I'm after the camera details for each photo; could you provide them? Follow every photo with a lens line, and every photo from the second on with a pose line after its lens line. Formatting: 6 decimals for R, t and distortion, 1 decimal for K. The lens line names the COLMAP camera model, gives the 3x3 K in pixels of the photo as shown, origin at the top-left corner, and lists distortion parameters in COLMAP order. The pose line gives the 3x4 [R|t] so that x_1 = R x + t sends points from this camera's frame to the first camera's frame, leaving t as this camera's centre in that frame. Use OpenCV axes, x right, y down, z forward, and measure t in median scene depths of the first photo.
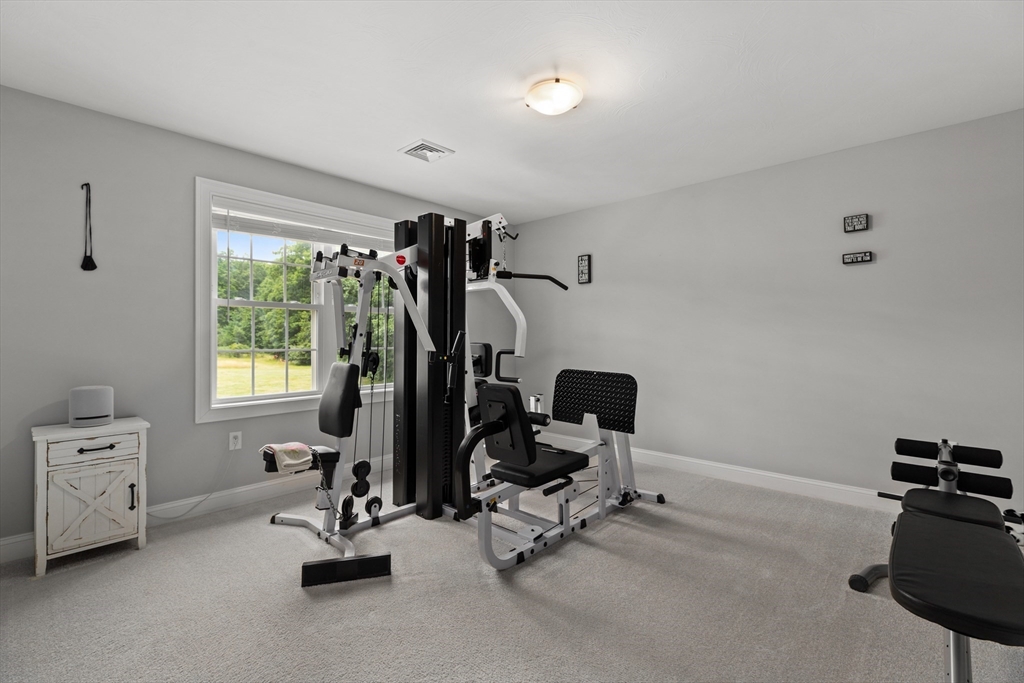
lens RADIAL K [[457.5, 0, 510.6], [0, 457.5, 338.3], [0, 0, 1]] dist [0.004746, 0.000734]
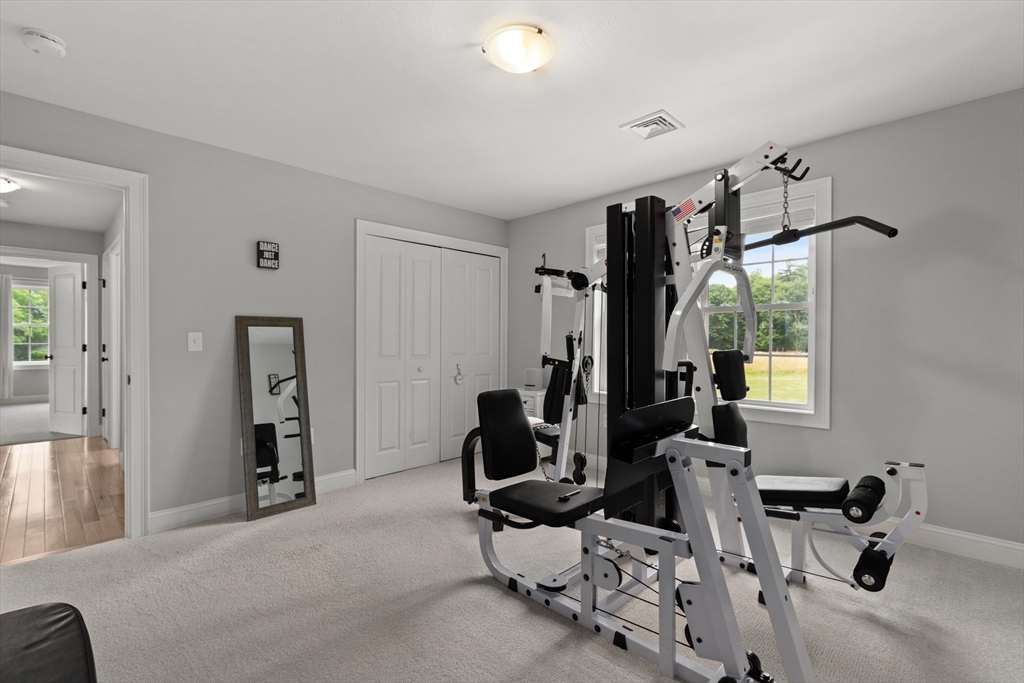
lens RADIAL K [[457.5, 0, 510.6], [0, 457.5, 338.3], [0, 0, 1]] dist [0.004746, 0.000734]
pose [[-0.032383, -0.004082, -0.999467, 0.753036], [-0.006884, 0.999969, -0.003861, -0.002590], [0.999452, 0.006755, -0.032410, 0.829487]]
